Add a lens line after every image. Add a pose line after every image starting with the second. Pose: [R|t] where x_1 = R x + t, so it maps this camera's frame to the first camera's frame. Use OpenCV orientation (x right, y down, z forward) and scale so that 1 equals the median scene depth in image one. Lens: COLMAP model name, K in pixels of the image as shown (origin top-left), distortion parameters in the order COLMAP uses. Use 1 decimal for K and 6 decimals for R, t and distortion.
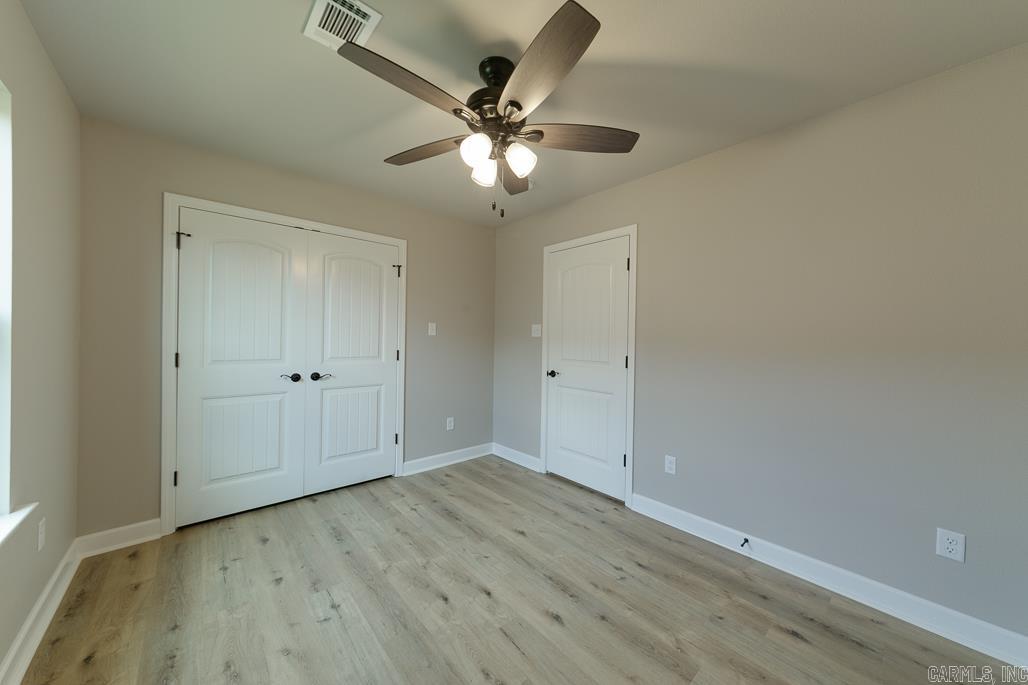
lens RADIAL K [[360.4, 0, 511.7], [0, 360.4, 339.2], [0, 0, 1]] dist [0.001830, 0.000046]
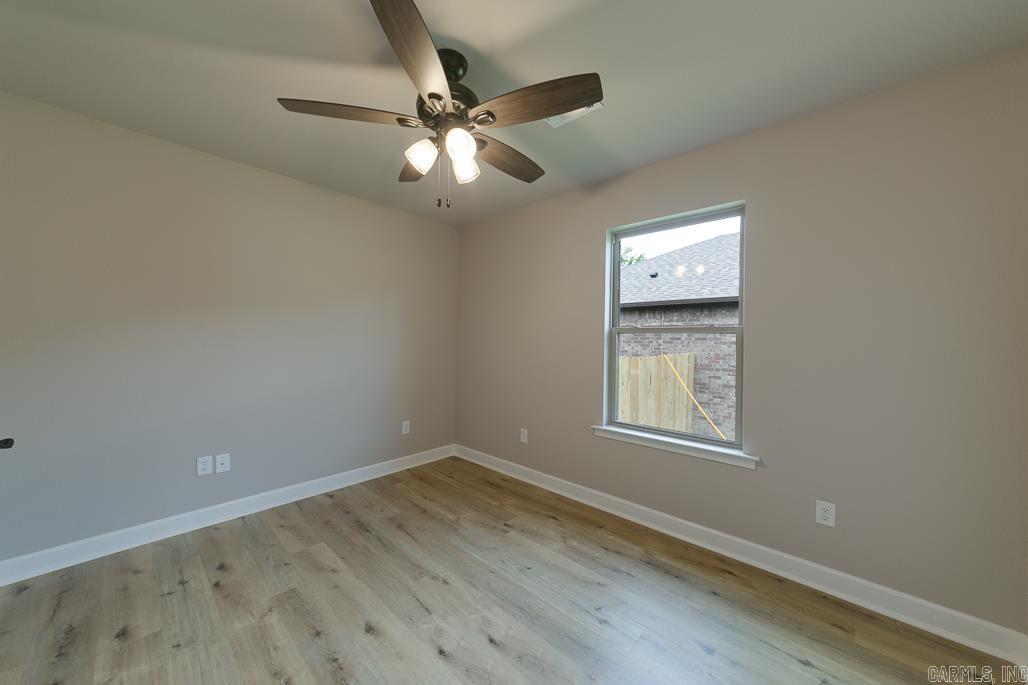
lens RADIAL K [[360.4, 0, 511.7], [0, 360.4, 339.2], [0, 0, 1]] dist [0.001830, 0.000046]
pose [[-0.994478, -0.027976, -0.101149, -0.088509], [-0.028831, 0.999560, 0.006998, -0.008683], [0.100908, 0.009875, -0.994847, 1.340222]]
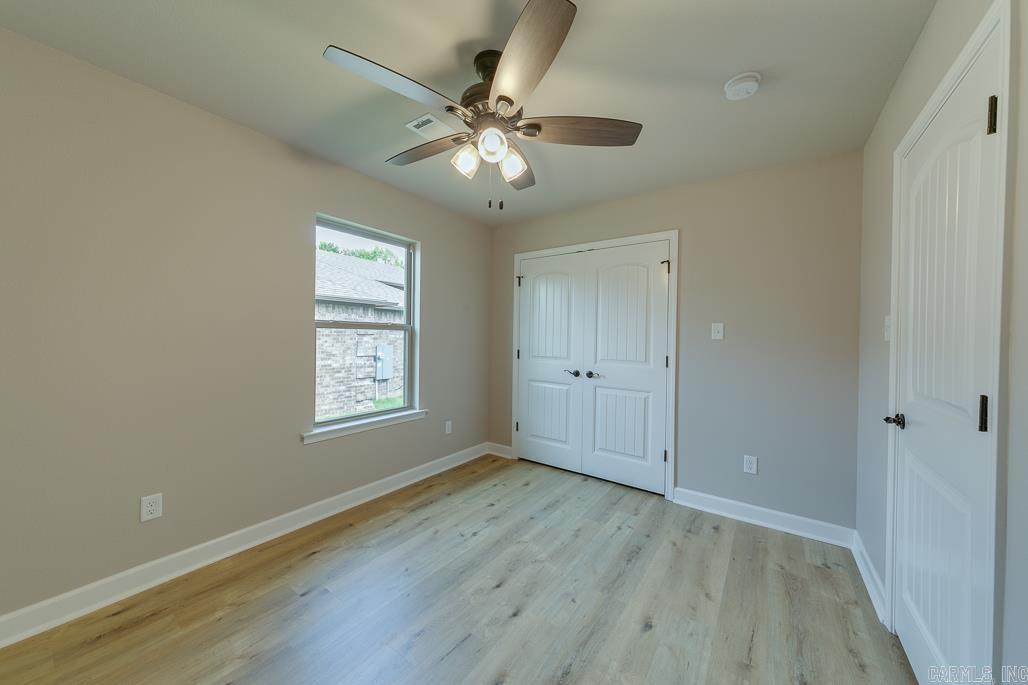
lens RADIAL K [[360.4, 0, 511.7], [0, 360.4, 339.2], [0, 0, 1]] dist [0.001830, 0.000046]
pose [[0.223000, -0.006303, -0.974798, 0.618612], [-0.016985, 0.999802, -0.010350, 0.006502], [0.974670, 0.018865, 0.222849, 0.568622]]
